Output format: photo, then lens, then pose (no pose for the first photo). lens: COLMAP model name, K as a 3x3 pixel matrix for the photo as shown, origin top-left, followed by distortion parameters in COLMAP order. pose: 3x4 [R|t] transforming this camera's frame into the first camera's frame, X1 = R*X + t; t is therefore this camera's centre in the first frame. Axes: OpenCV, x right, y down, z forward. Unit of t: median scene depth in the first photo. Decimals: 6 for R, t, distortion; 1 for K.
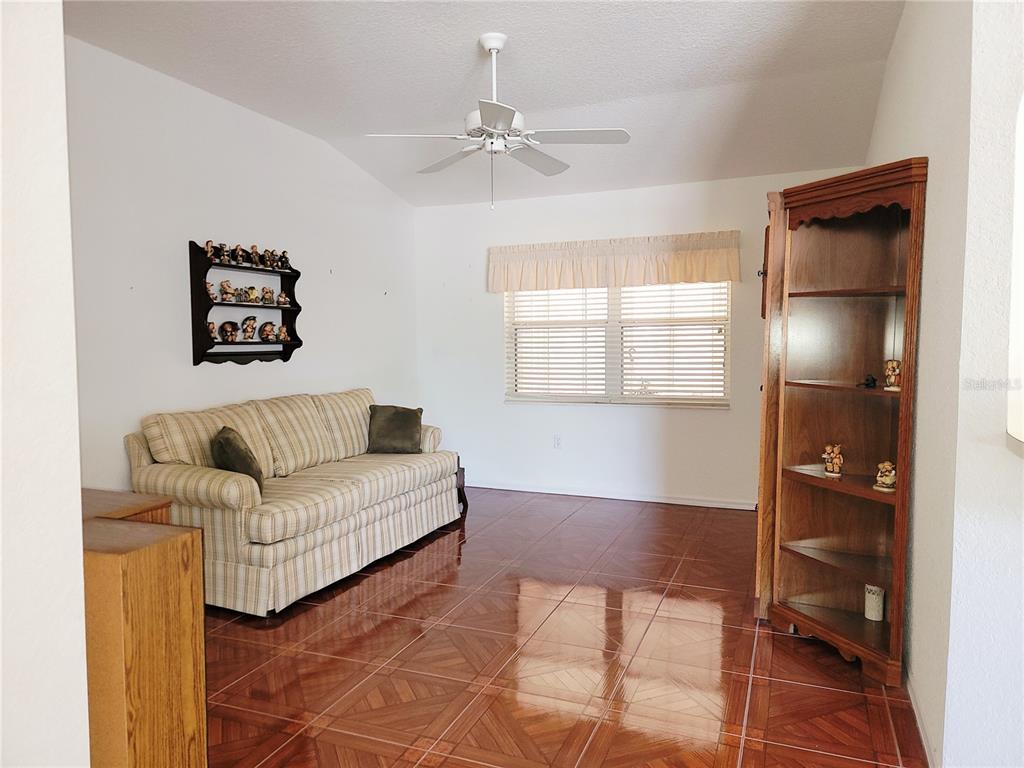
lens RADIAL K [[704.8, 0, 506.9], [0, 704.8, 378.6], [0, 0, 1]] dist [0.057547, -0.039860]
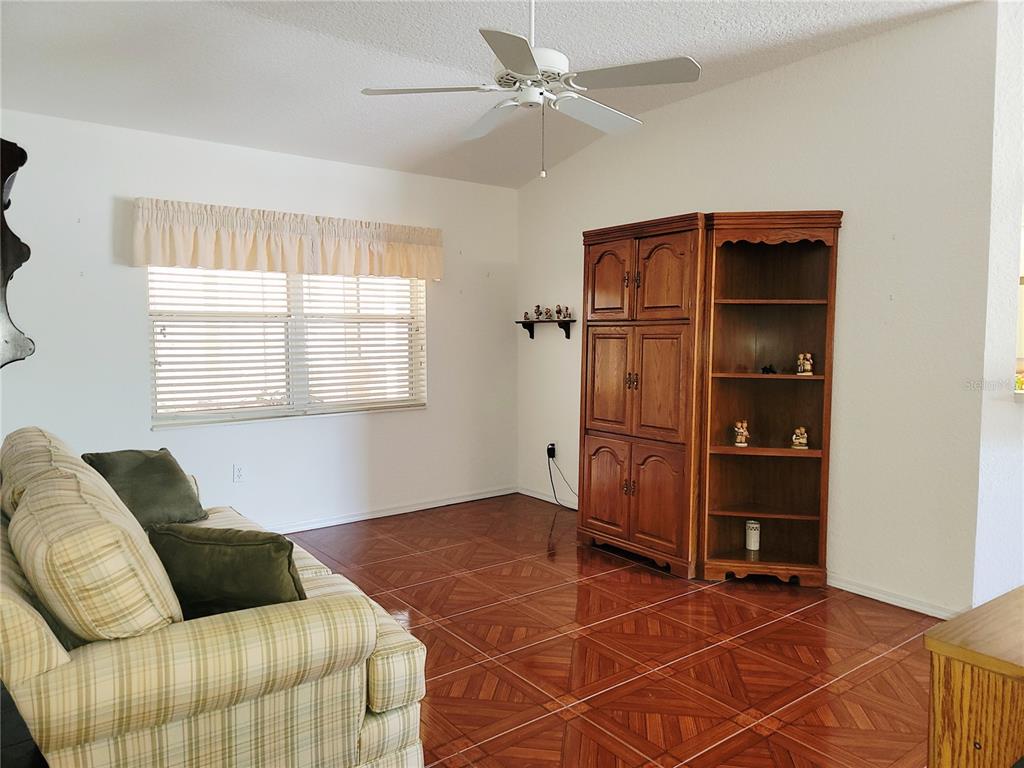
lens RADIAL K [[704.8, 0, 513.7], [0, 704.8, 378.9], [0, 0, 1]] dist [0.057547, -0.039860]
pose [[0.515646, -0.048183, 0.855446, -0.707783], [0.046874, 0.998509, 0.027986, -0.031406], [-0.855518, 0.025667, 0.517136, 0.591490]]
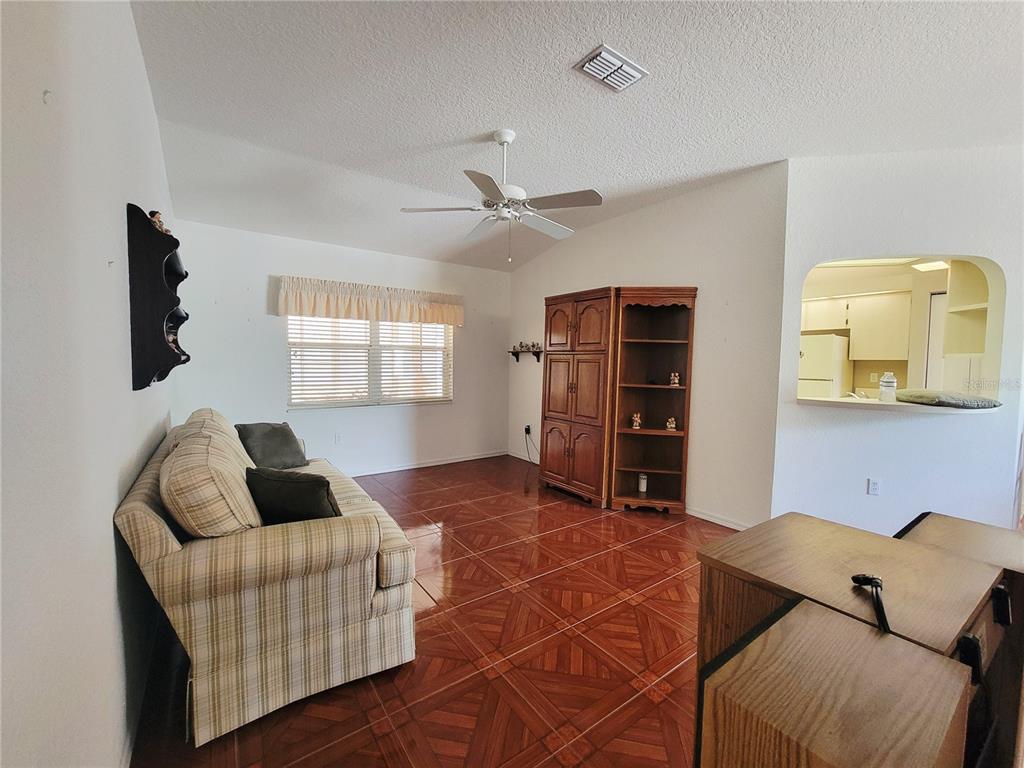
lens RADIAL K [[417.1, 0, 508.8], [0, 417.1, 382.8], [0, 0, 1]] dist [-0.006210, 0.000545]
pose [[0.534973, -0.030165, 0.844331, -0.660678], [0.029904, 0.999412, 0.016759, -0.024322], [-0.844340, 0.016283, 0.535560, 0.563704]]
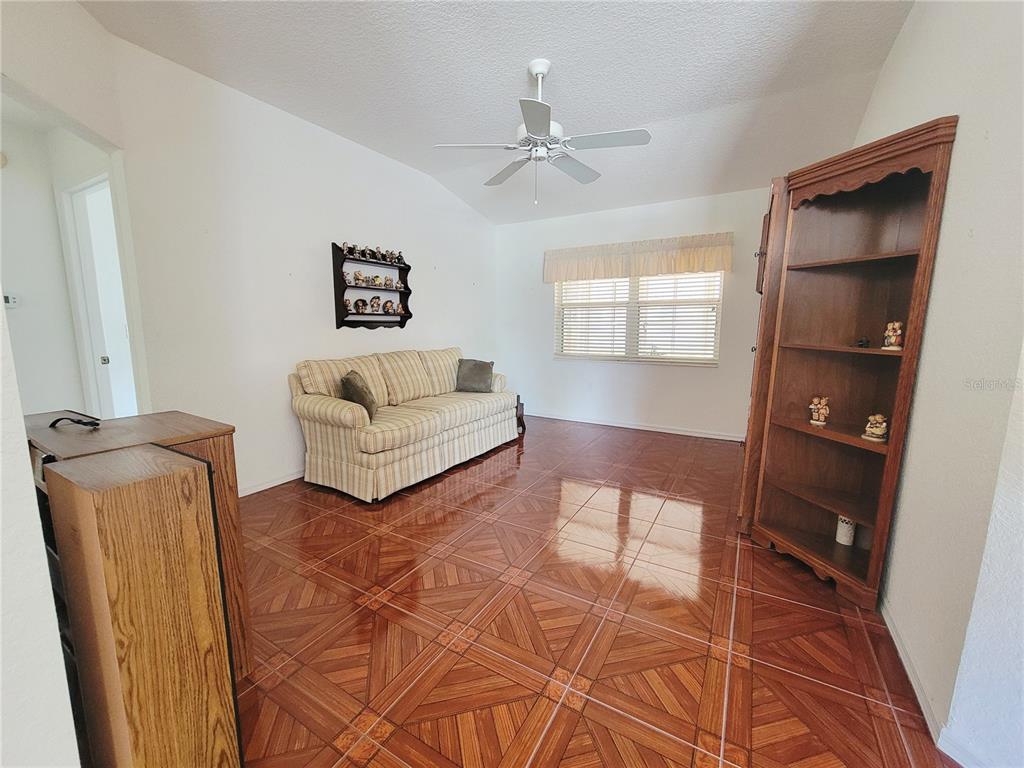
lens RADIAL K [[417.1, 0, 502.5], [0, 417.1, 381.4], [0, 0, 1]] dist [-0.006210, 0.000545]
pose [[0.988179, 0.026912, -0.150921, 0.040036], [-0.014459, 0.996444, 0.083013, 0.015544], [0.152619, -0.079850, 0.985054, 0.217692]]
